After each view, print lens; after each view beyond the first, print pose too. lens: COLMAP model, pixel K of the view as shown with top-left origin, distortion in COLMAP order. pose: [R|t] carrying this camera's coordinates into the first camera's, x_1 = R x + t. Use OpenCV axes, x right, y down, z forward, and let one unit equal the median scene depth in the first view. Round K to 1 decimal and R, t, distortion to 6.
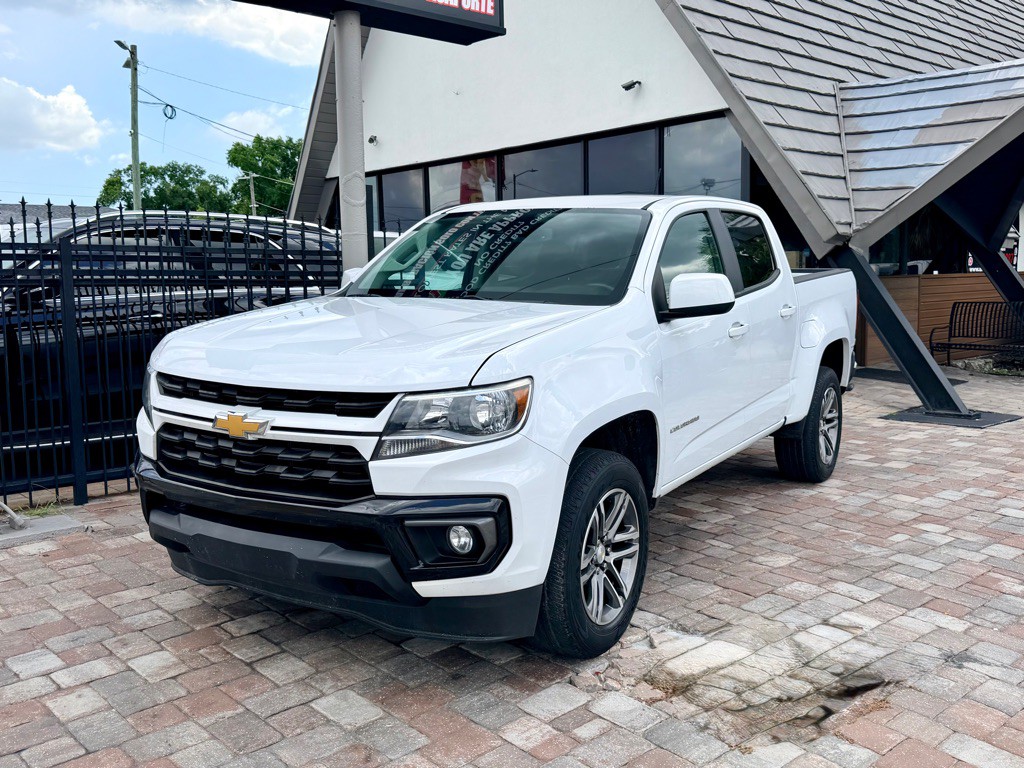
lens RADIAL K [[989.3, 0, 501.2], [0, 989.3, 380.7], [0, 0, 1]] dist [0.120084, -0.014432]
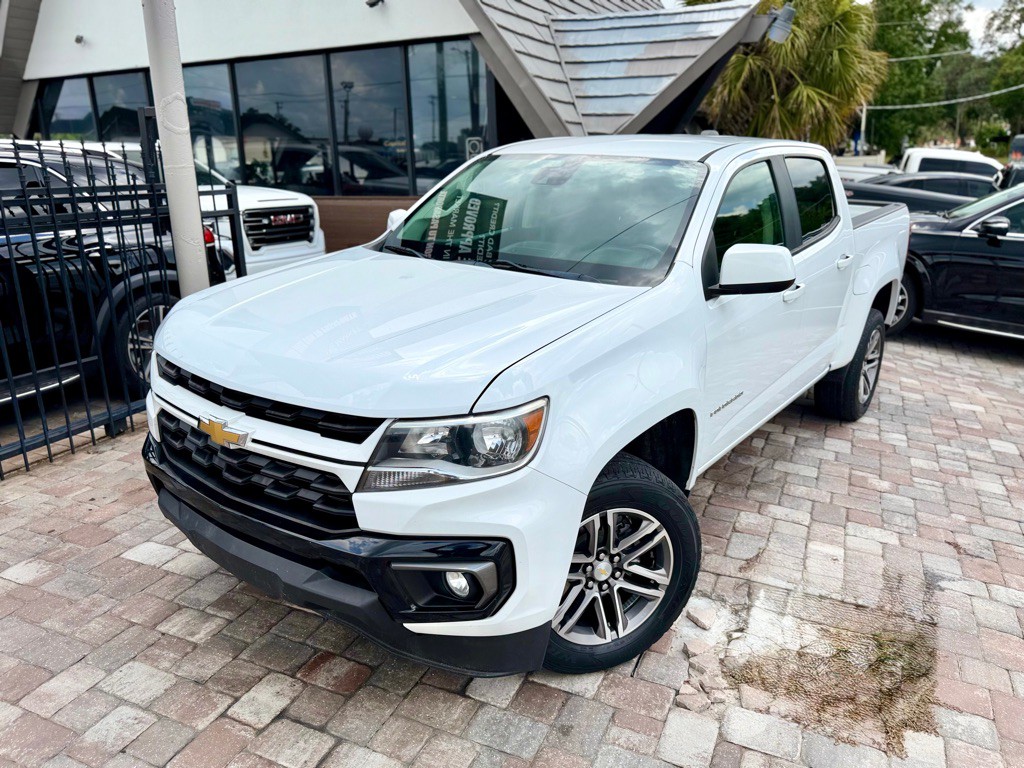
lens RADIAL K [[770.2, 0, 512.0], [0, 770.2, 384.0], [0, 0, 1]] dist [0.080263, -0.126216]
pose [[0.995509, 0.046995, -0.082181, 0.054029], [-0.031926, 0.983892, 0.175892, -0.130626], [0.089123, -0.172479, 0.980973, 0.349787]]
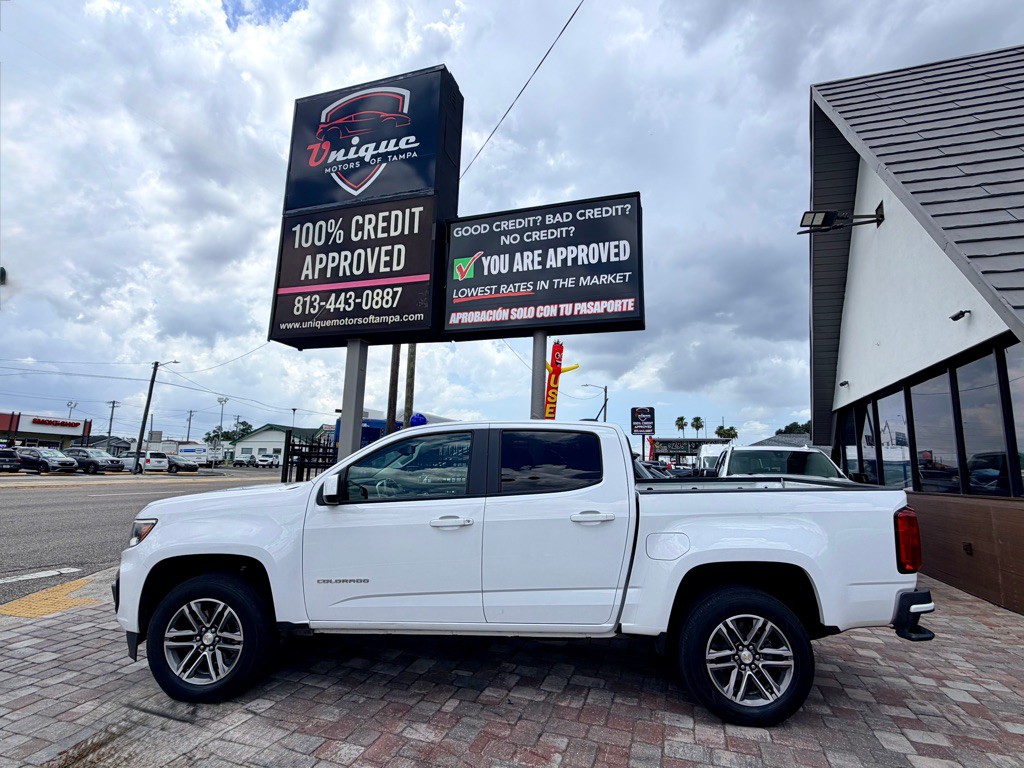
lens RADIAL K [[511.1, 0, 512.0], [0, 511.1, 384.0], [0, 0, 1]] dist [-0.000338, 0.000100]
pose [[0.472082, -0.116610, -0.873808, 1.300982], [-0.125066, 0.972328, -0.197325, -0.155333], [0.872638, 0.202438, 0.444434, 1.113801]]
